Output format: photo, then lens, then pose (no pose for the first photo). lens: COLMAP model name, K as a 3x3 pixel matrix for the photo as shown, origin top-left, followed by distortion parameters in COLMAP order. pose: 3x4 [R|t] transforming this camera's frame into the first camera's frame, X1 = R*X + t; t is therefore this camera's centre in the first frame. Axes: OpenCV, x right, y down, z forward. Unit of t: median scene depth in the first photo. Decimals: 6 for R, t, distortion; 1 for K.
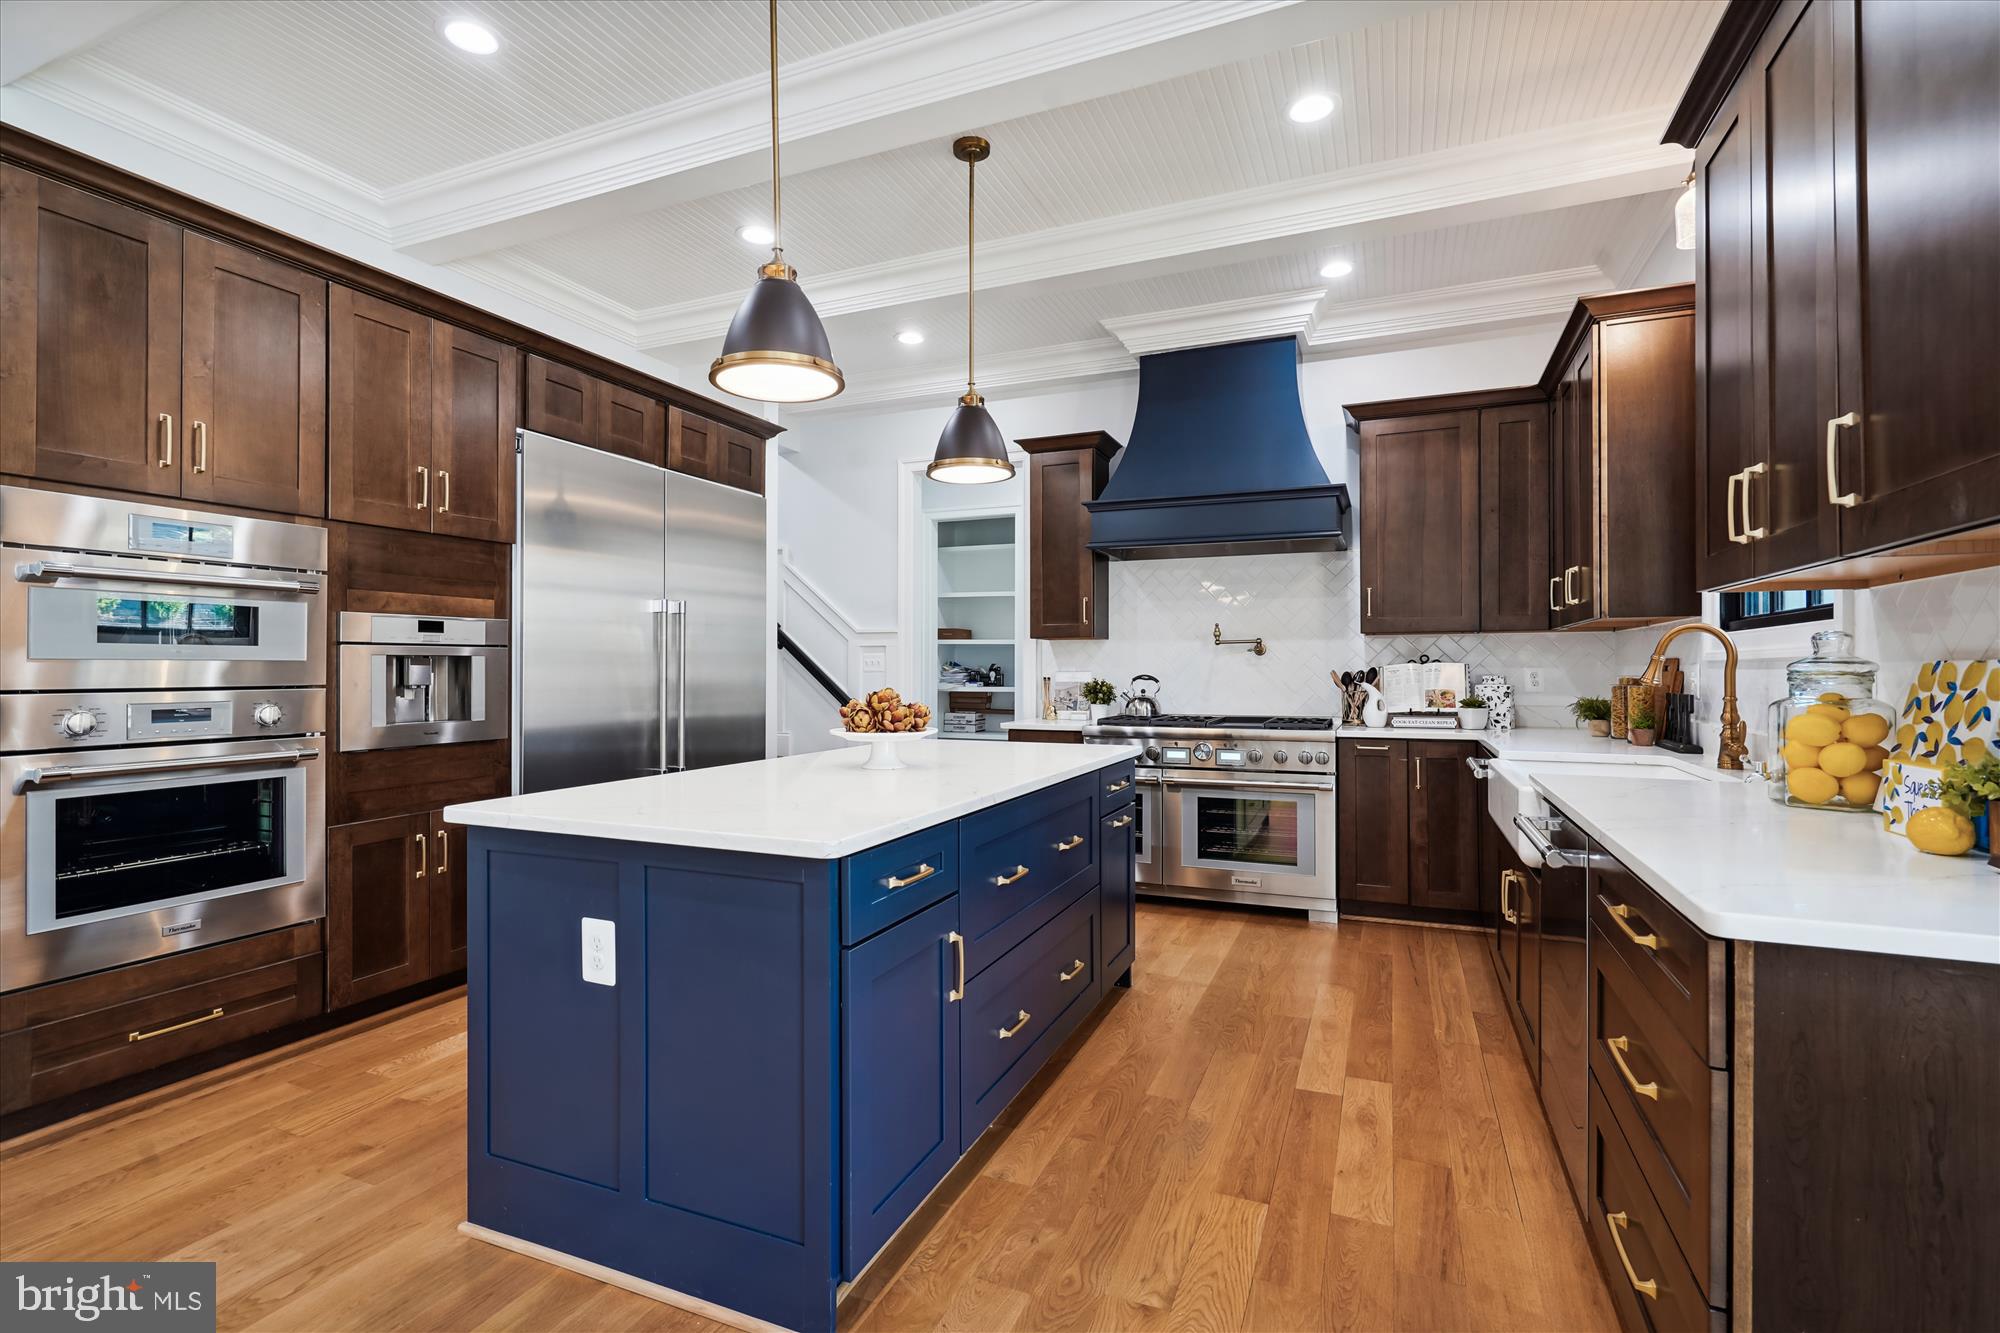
lens RADIAL K [[923.3, 0, 996.7], [0, 923.3, 661.5], [0, 0, 1]] dist [-0.004318, 0.000088]
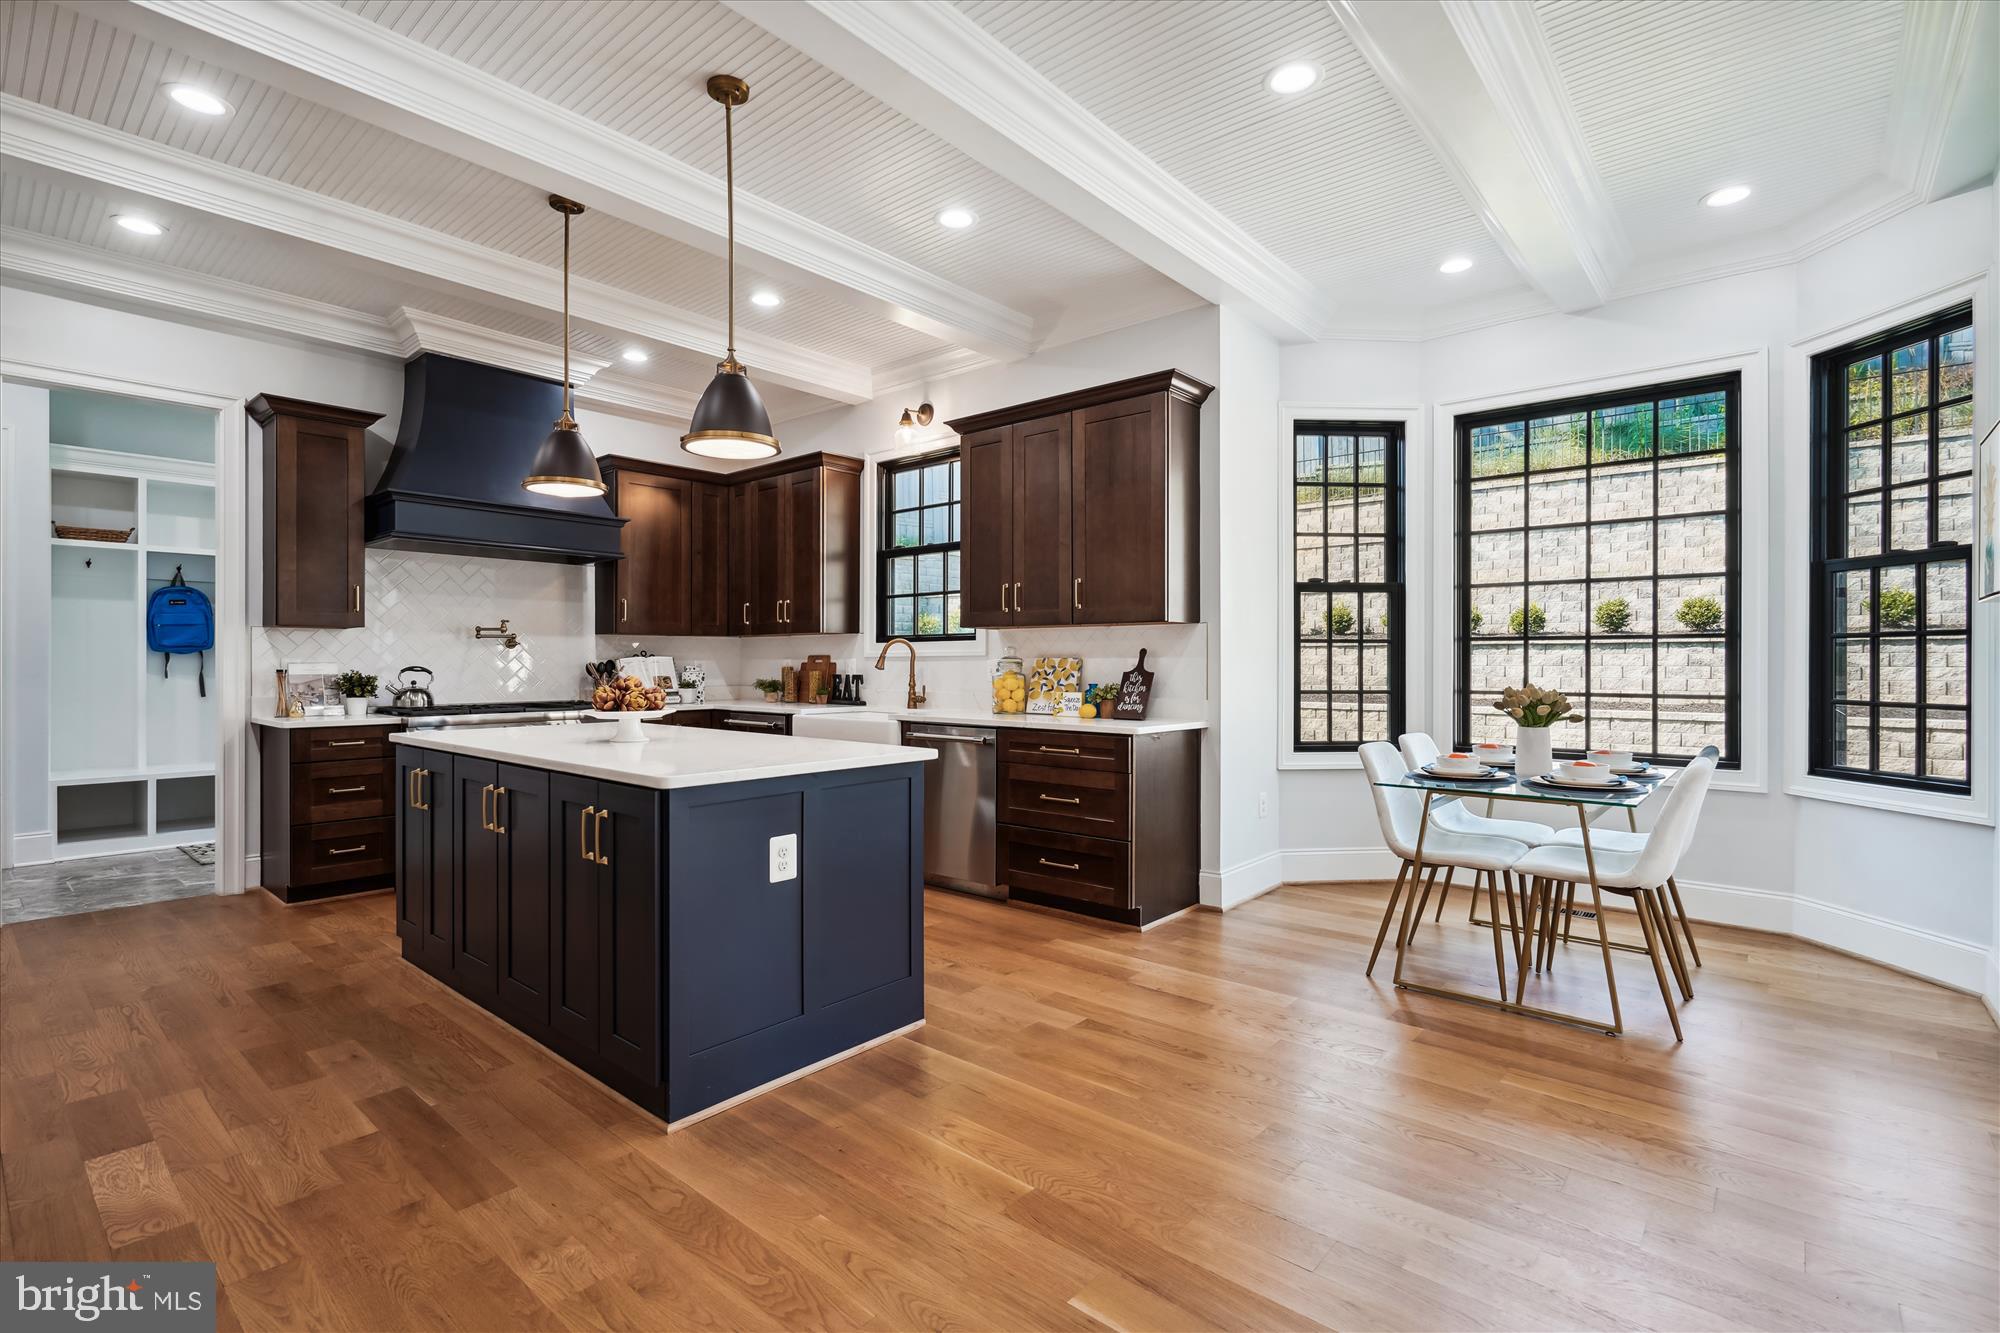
lens RADIAL K [[923.3, 0, 995.6], [0, 923.3, 665.1], [0, 0, 1]] dist [-0.004318, 0.000088]
pose [[0.299936, -0.002089, 0.953957, -0.633266], [-0.008595, 0.999951, 0.004892, 0.002832], [-0.953921, -0.009667, 0.299904, 0.098857]]
